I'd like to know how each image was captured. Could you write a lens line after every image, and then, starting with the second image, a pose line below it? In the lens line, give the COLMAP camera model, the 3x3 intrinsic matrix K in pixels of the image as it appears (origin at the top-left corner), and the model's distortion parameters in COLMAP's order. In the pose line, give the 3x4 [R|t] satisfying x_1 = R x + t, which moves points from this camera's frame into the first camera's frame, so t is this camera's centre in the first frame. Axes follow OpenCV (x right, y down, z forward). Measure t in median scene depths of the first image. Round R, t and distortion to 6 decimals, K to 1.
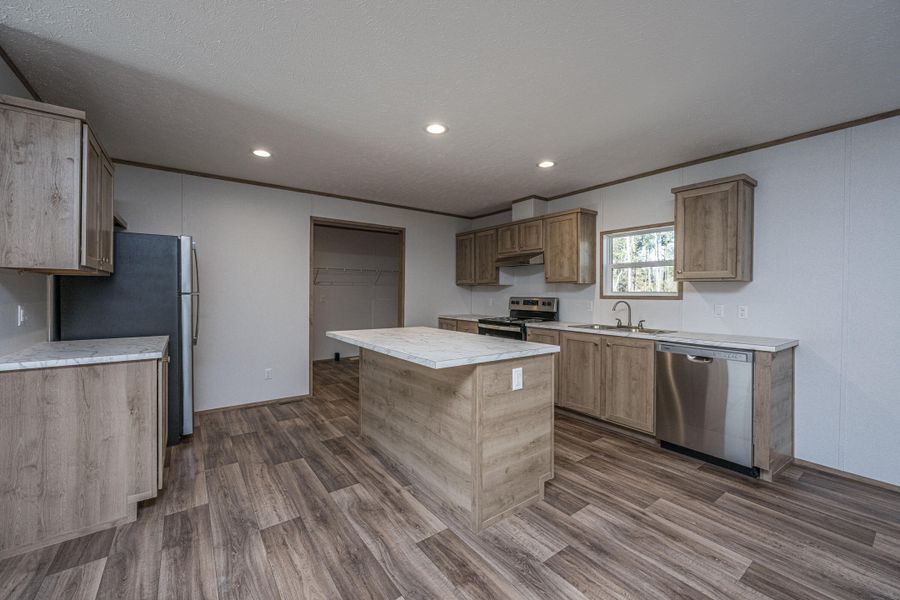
lens RADIAL K [[360.9, 0, 448.0], [0, 360.9, 314.5], [0, 0, 1]] dist [-0.002264, -0.000085]
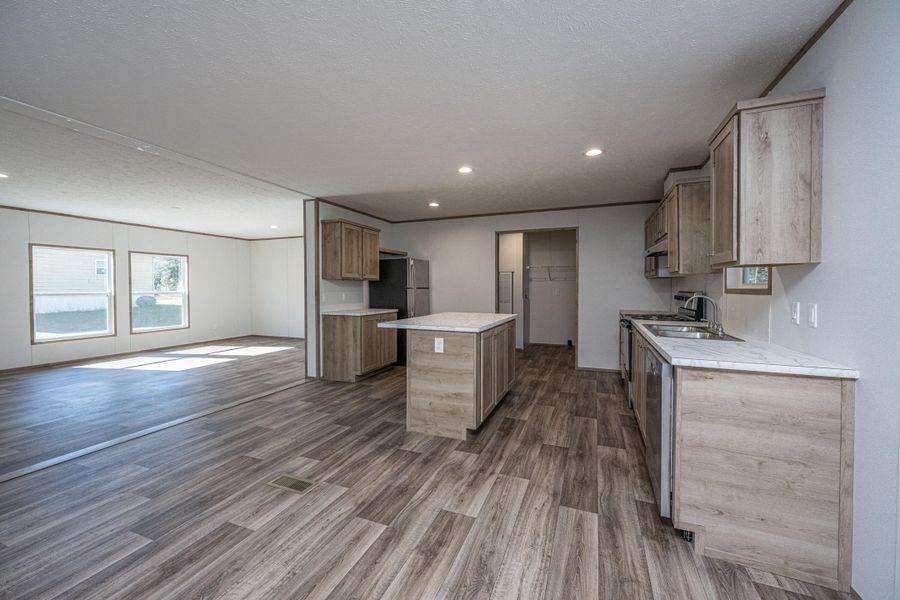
lens RADIAL K [[360.9, 0, 452.2], [0, 360.9, 324.7], [0, 0, 1]] dist [-0.002264, -0.000085]
pose [[0.523780, 0.081769, -0.847920, 1.684227], [-0.045726, 0.996646, 0.067865, -0.008800], [0.850625, 0.003225, 0.525763, 0.313619]]
